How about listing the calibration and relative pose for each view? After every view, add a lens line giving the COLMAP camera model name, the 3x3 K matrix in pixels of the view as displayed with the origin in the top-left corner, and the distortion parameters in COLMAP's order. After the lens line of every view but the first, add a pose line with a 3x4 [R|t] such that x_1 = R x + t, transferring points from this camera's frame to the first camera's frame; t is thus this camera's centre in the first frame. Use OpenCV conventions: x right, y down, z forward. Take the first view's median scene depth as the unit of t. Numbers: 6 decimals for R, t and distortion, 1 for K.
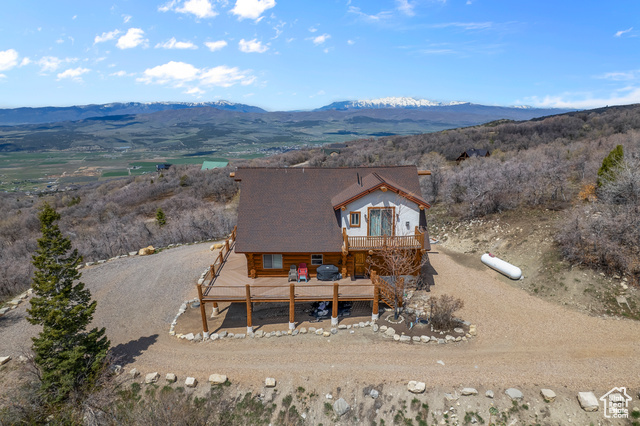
lens RADIAL K [[409.1, 0, 321.7], [0, 409.1, 214.7], [0, 0, 1]] dist [-0.084887, 0.078403]
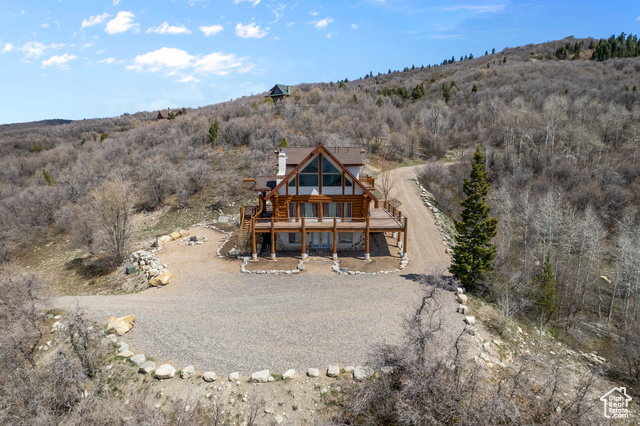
lens RADIAL K [[409.1, 0, 321.7], [0, 409.1, 214.7], [0, 0, 1]] dist [-0.084887, 0.078403]
pose [[0.024027, -0.164117, 0.986148, -1.531229], [0.250464, 0.955961, 0.152990, -0.110290], [-0.967828, 0.243319, 0.064074, 1.080687]]
